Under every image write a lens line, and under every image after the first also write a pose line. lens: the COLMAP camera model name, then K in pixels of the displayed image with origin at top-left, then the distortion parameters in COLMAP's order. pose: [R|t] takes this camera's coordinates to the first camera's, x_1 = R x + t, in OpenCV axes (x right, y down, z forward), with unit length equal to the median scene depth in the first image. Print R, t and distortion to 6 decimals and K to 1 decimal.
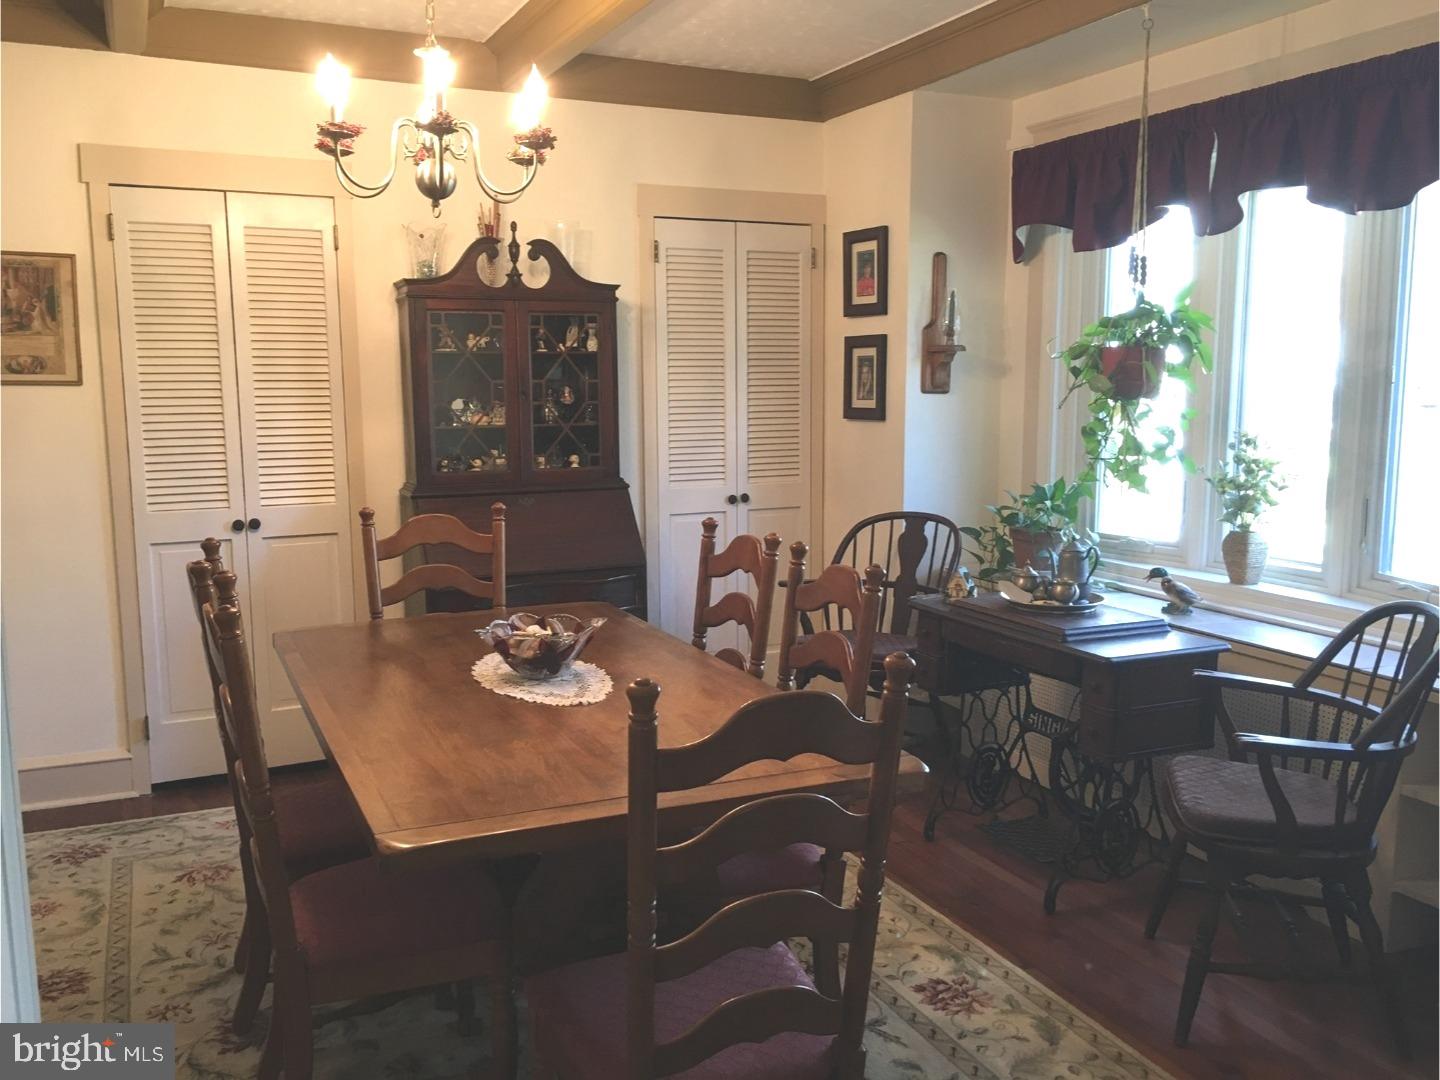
lens RADIAL K [[1226.5, 0, 726.6], [0, 1226.5, 545.4], [0, 0, 1]] dist [0.055534, -0.059632]
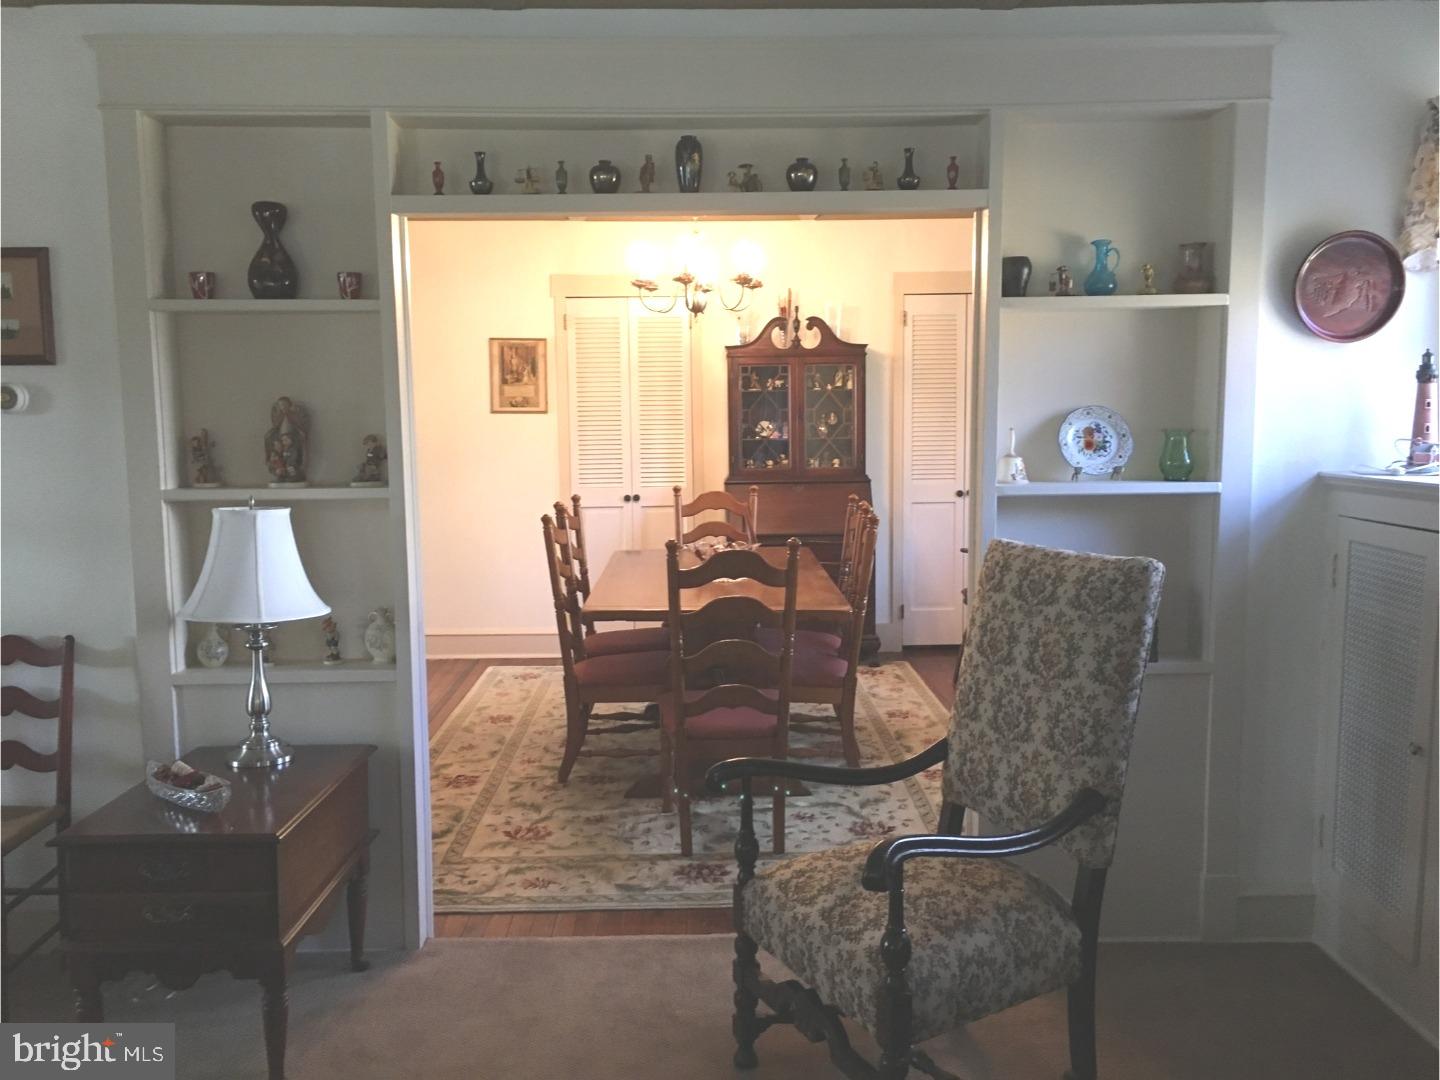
lens RADIAL K [[1226.5, 0, 719.4], [0, 1226.5, 540.4], [0, 0, 1]] dist [0.055534, -0.059632]
pose [[0.915287, 0.041434, -0.400665, 0.367254], [-0.048914, 0.998767, -0.008453, 0.046988], [0.399821, 0.027335, 0.916186, -0.436646]]
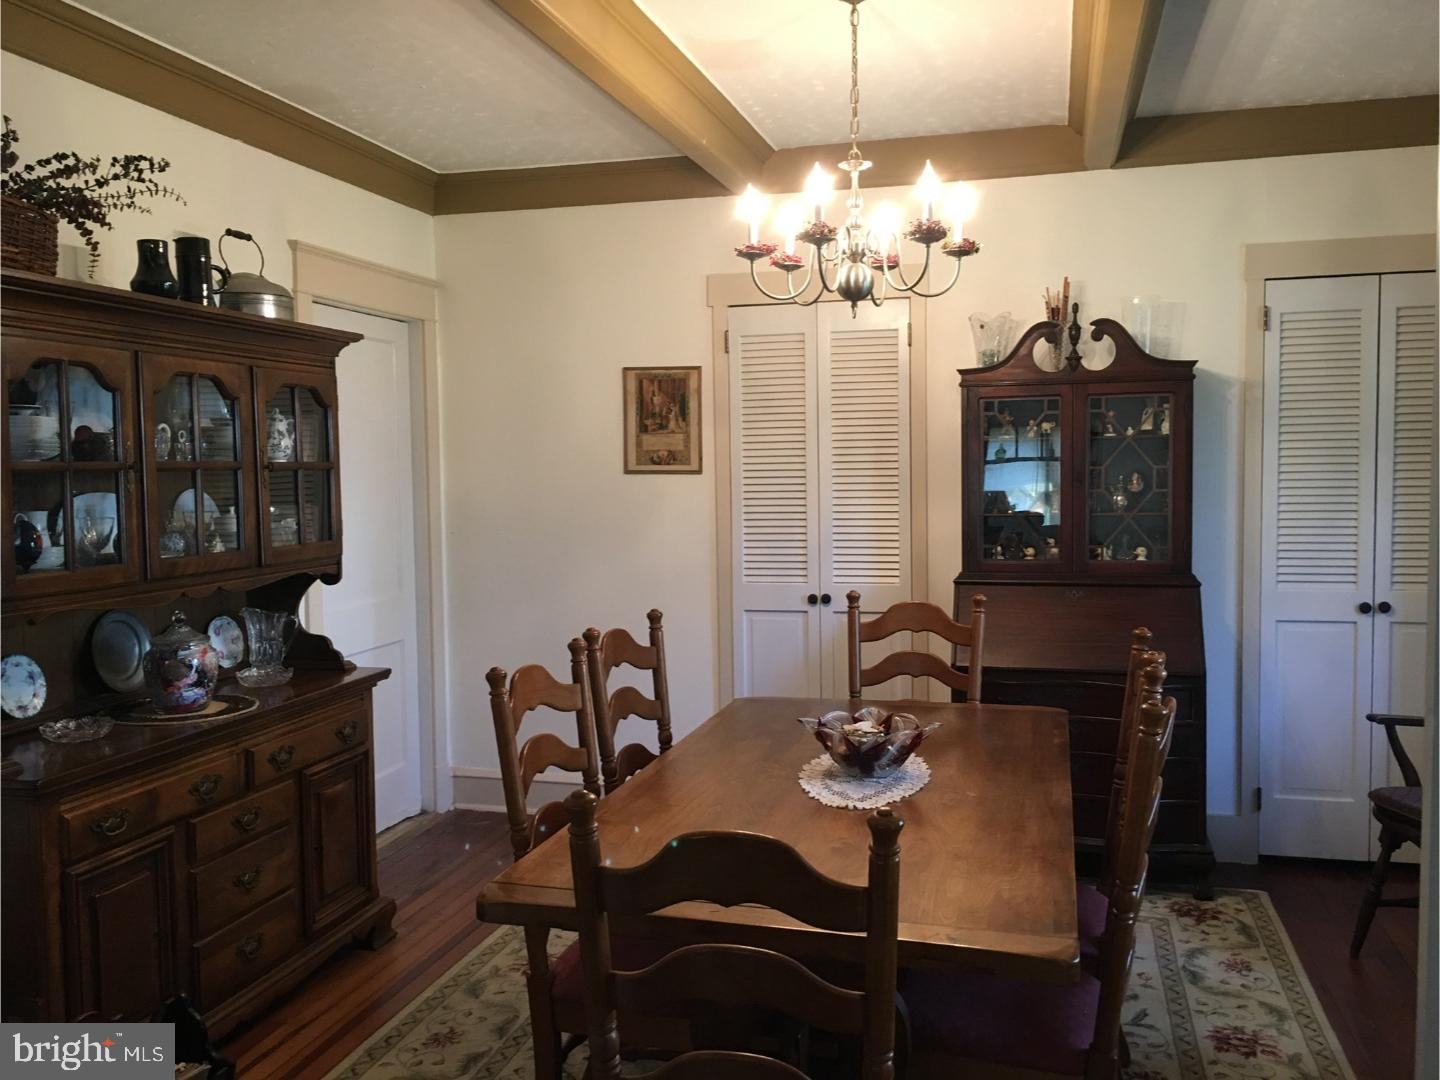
lens RADIAL K [[1231.3, 0, 715.2], [0, 1231.3, 539.0], [0, 0, 1]] dist [0.055086, -0.045845]
pose [[0.764637, 0.036382, -0.643433, 0.242125], [-0.078556, 0.996222, -0.037023, -0.021831], [0.639655, 0.078855, 0.764607, 0.097255]]
